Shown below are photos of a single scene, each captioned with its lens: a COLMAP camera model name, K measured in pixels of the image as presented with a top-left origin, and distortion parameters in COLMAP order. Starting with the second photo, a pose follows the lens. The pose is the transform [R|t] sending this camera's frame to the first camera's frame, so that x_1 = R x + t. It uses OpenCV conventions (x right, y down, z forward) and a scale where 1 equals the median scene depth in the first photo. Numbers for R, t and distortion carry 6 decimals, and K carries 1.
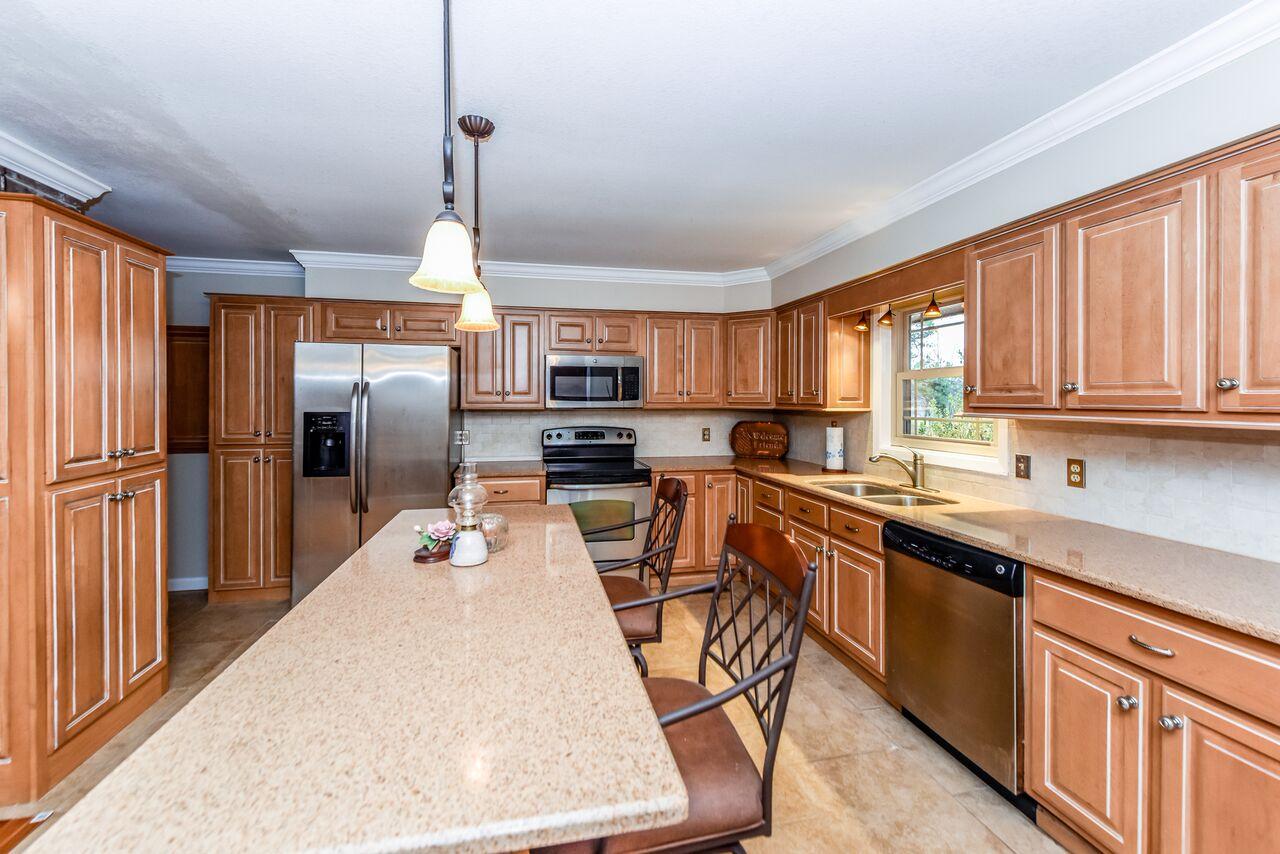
lens RADIAL K [[499.3, 0, 617.4], [0, 499.3, 398.1], [0, 0, 1]] dist [-0.000591, -0.000146]
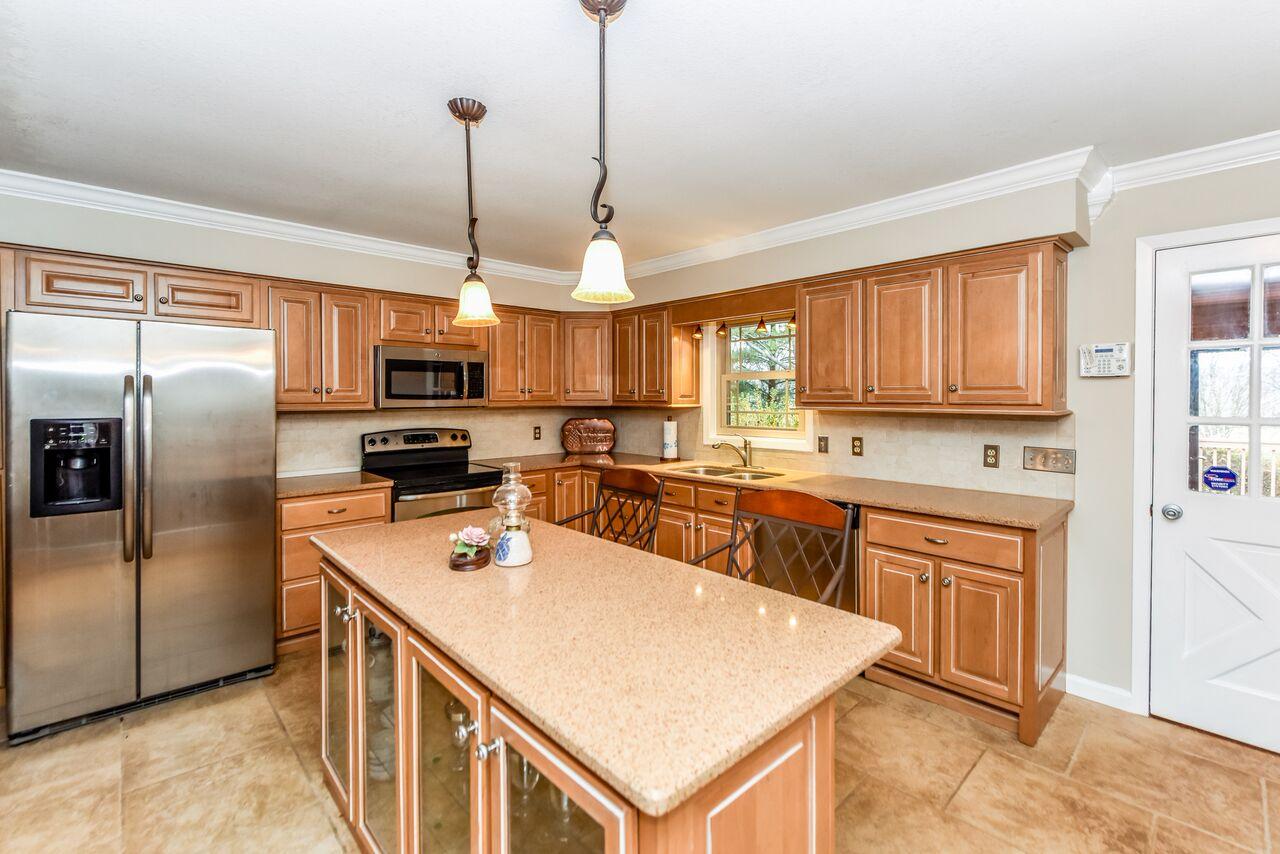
lens RADIAL K [[559.2, 0, 620.9], [0, 559.2, 395.1], [0, 0, 1]] dist [0.003250, -0.000236]
pose [[0.852369, -0.002329, 0.522936, -0.410607], [0.001788, 0.999997, 0.001539, -0.004362], [-0.522938, -0.000377, 0.852371, -0.037448]]
